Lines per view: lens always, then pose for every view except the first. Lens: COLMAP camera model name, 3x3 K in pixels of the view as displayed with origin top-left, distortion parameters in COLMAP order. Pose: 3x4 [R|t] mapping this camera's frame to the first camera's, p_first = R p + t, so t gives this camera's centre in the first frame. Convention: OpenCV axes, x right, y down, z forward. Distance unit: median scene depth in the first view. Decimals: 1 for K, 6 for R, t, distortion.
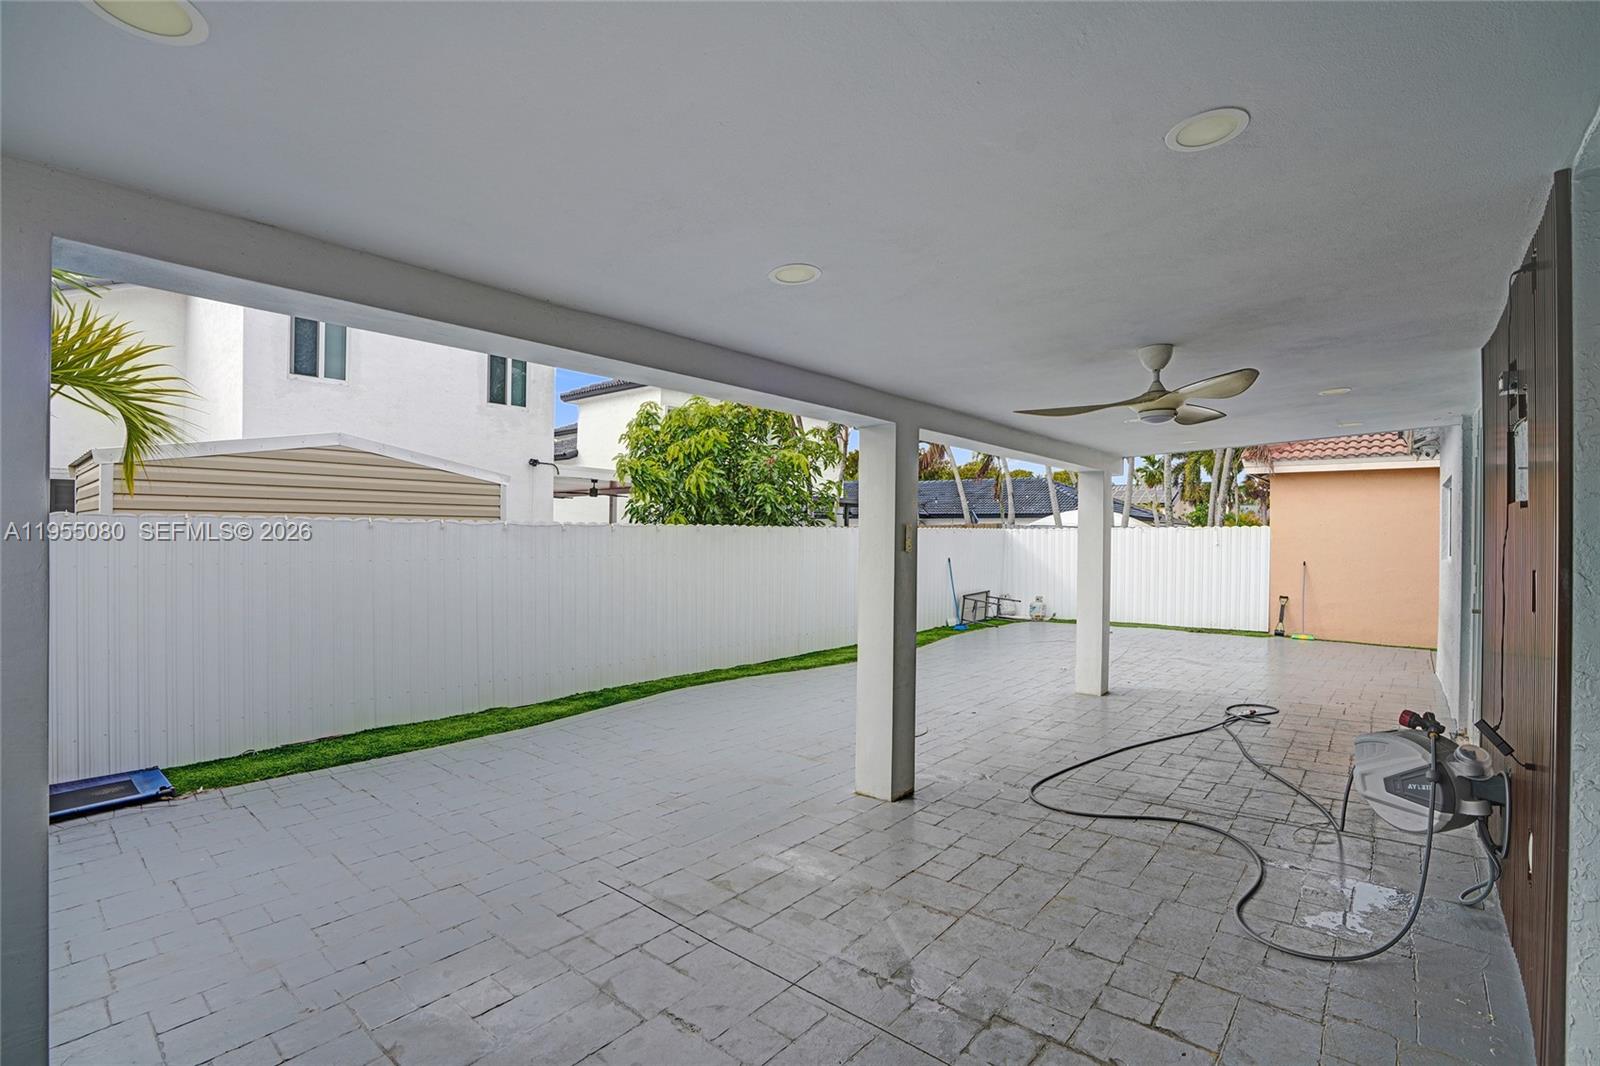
lens RADIAL K [[762.3, 0, 811.3], [0, 762.3, 533.8], [0, 0, 1]] dist [-0.051370, 0.025951]
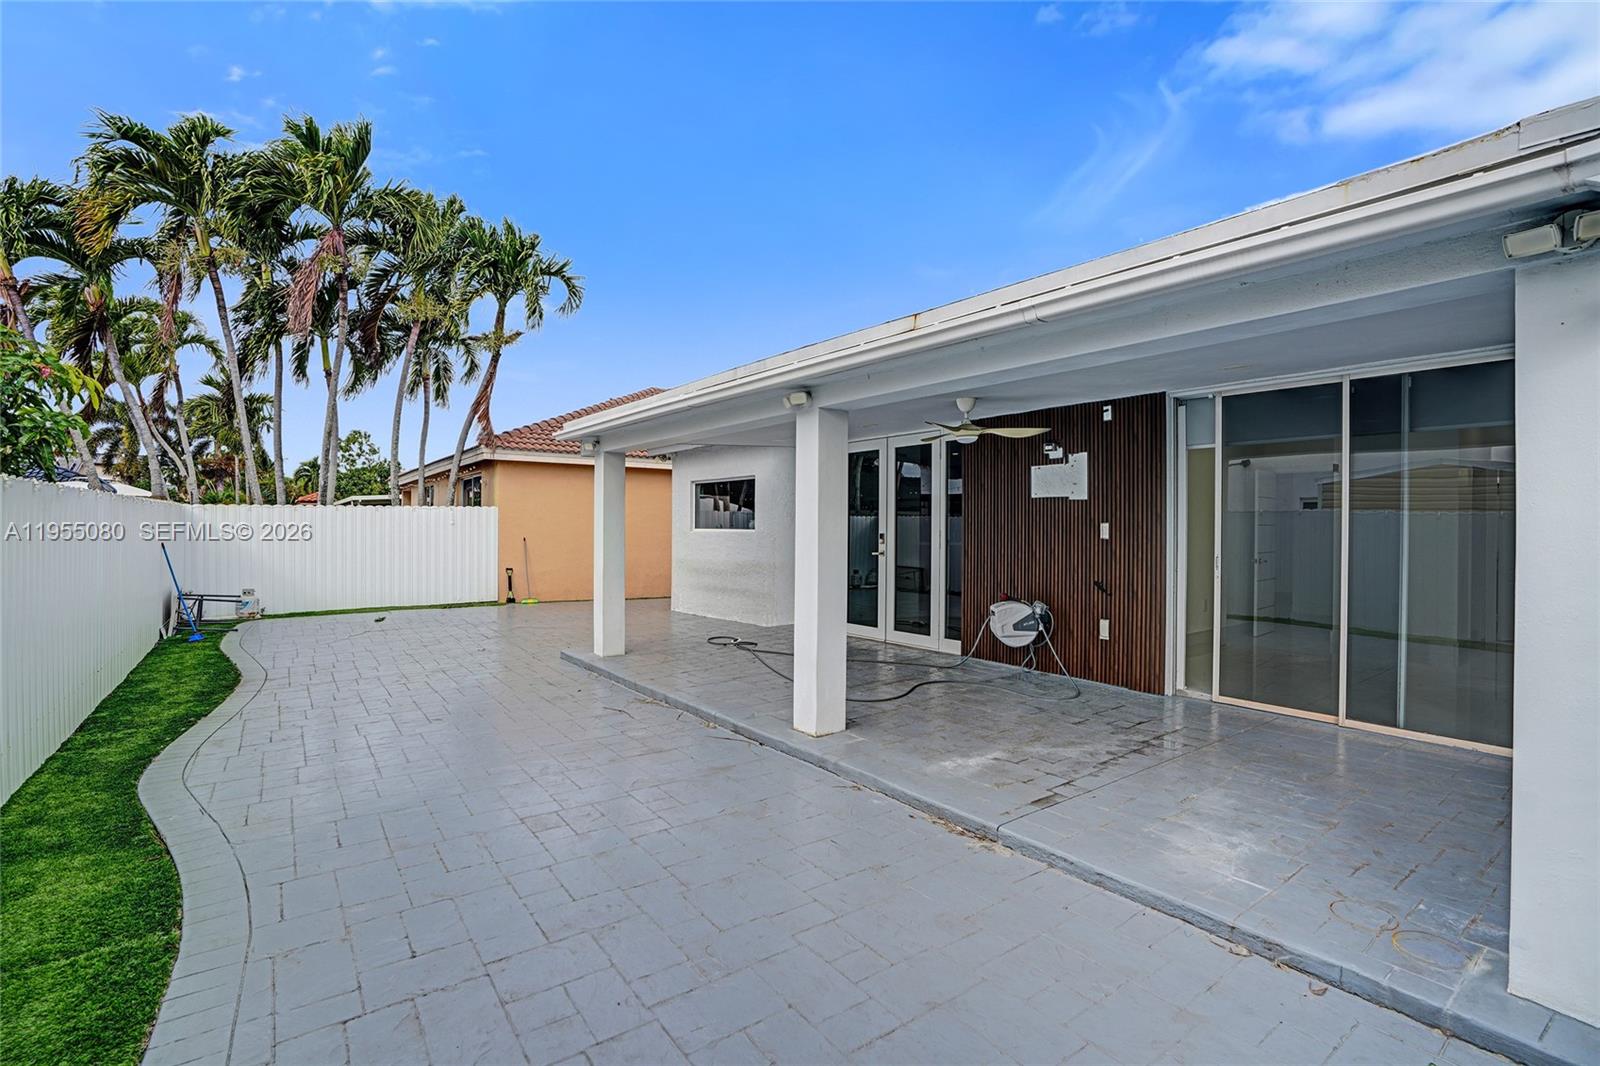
lens RADIAL K [[762.3, 0, 811.3], [0, 762.3, 533.8], [0, 0, 1]] dist [-0.051370, 0.025951]
pose [[0.202397, -0.012052, 0.979229, -0.202803], [-0.007454, 0.999876, 0.013847, 0.005558], [-0.979275, -0.010102, 0.202282, 0.154221]]
